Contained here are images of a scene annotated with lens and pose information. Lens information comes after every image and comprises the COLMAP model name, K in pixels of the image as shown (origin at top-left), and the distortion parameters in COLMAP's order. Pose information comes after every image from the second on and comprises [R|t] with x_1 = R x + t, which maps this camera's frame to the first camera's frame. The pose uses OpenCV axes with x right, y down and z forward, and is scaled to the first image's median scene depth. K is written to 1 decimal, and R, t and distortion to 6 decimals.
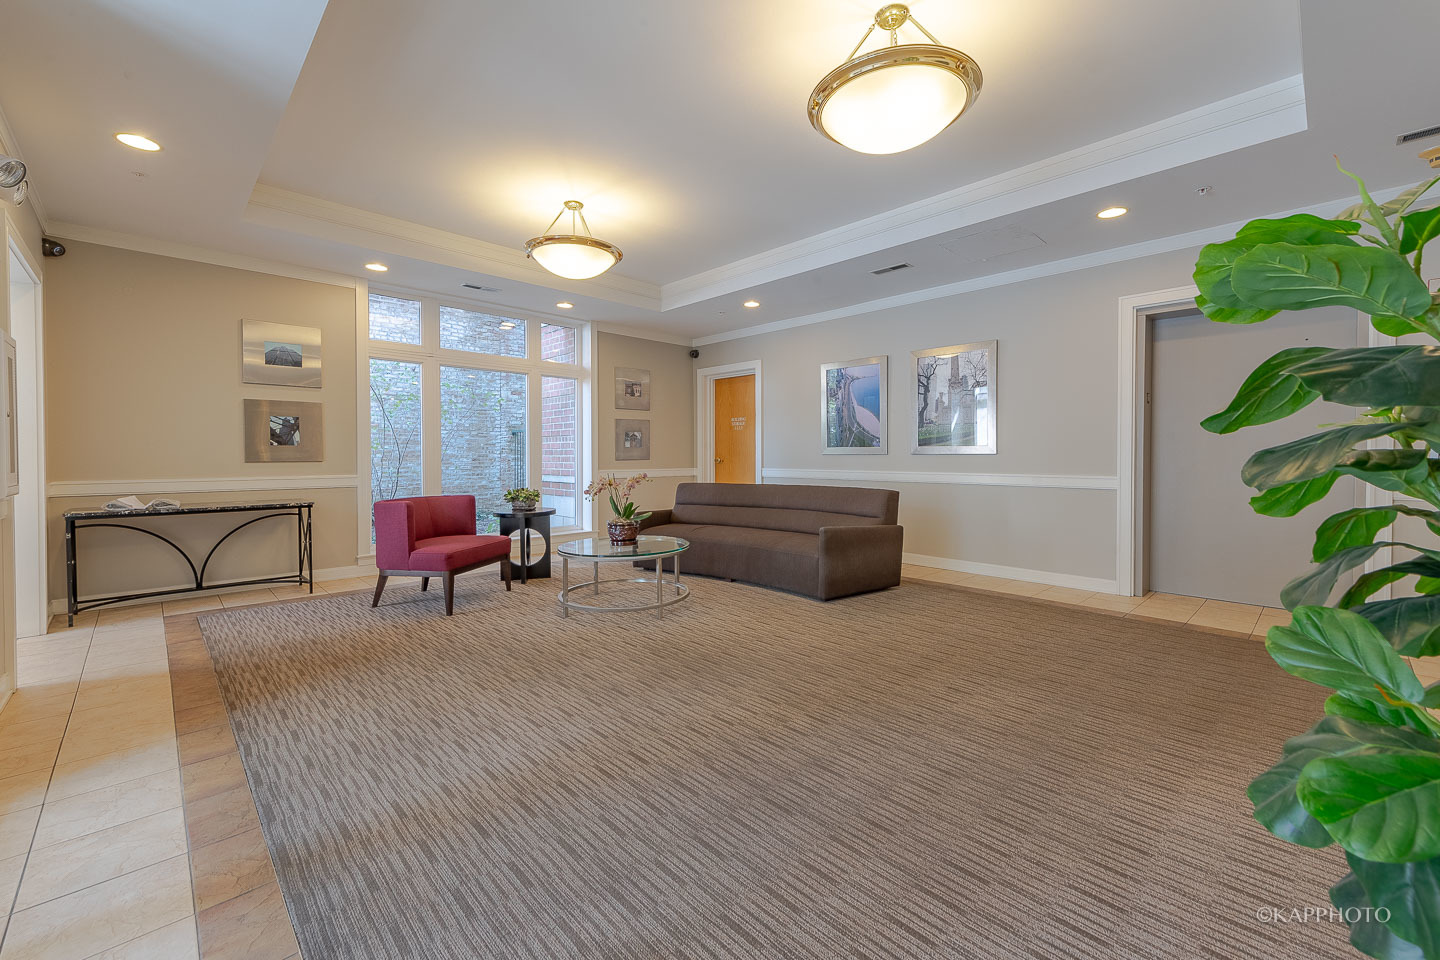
lens RADIAL K [[590.4, 0, 727.8], [0, 590.4, 469.8], [0, 0, 1]] dist [0.013987, -0.006199]
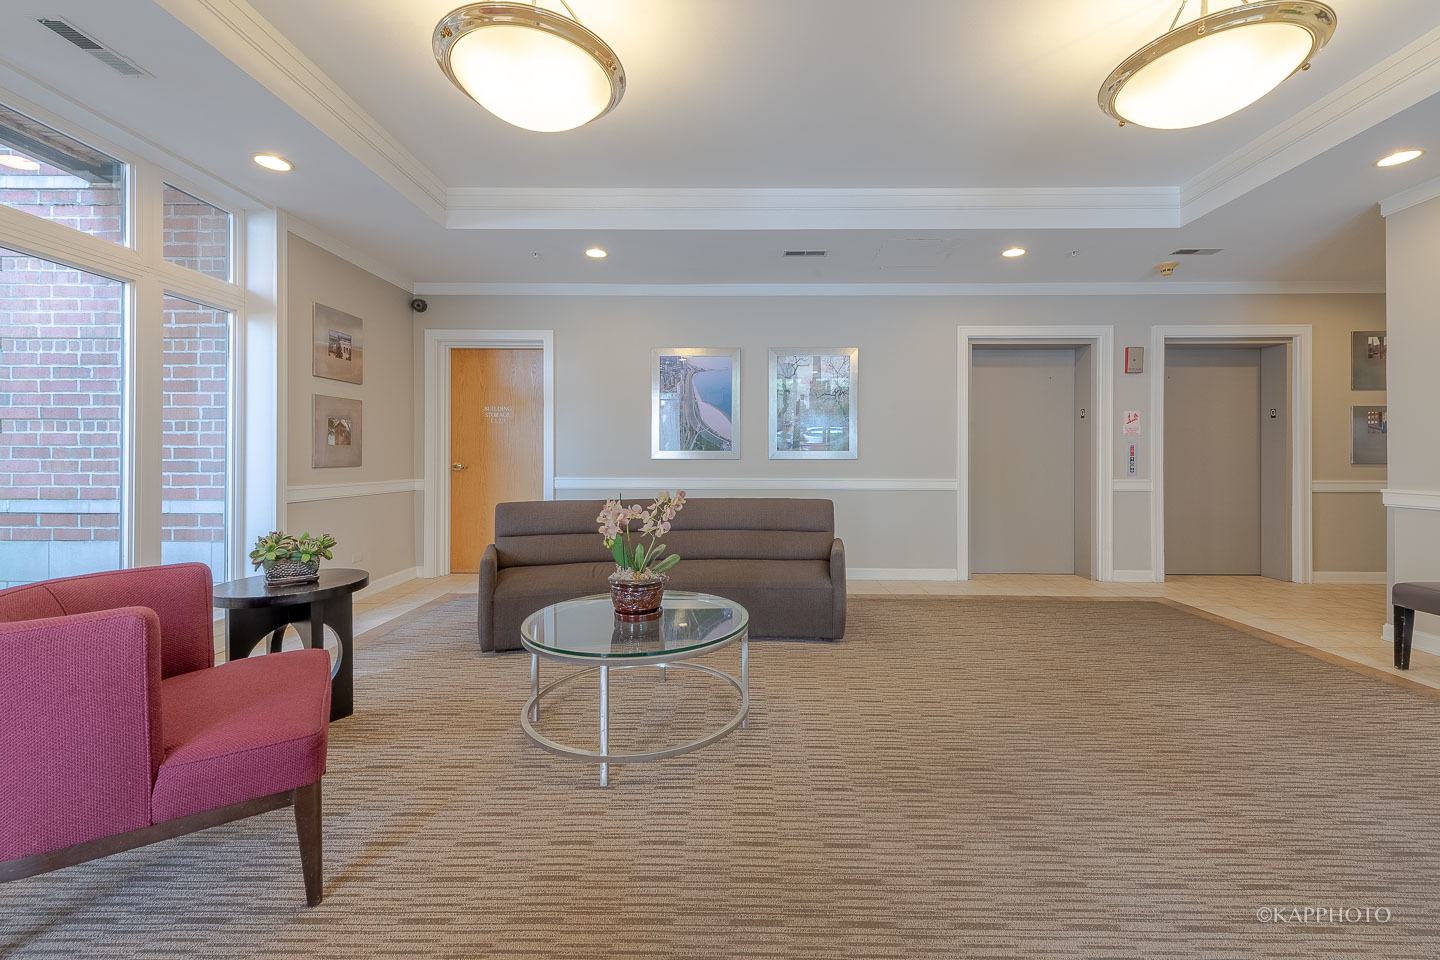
lens RADIAL K [[590.4, 0, 727.8], [0, 590.4, 469.8], [0, 0, 1]] dist [0.013987, -0.006199]
pose [[0.703561, -0.012615, 0.710523, -0.373893], [0.013102, 0.999903, 0.004780, -0.014102], [-0.710514, 0.005946, 0.703658, 0.379209]]
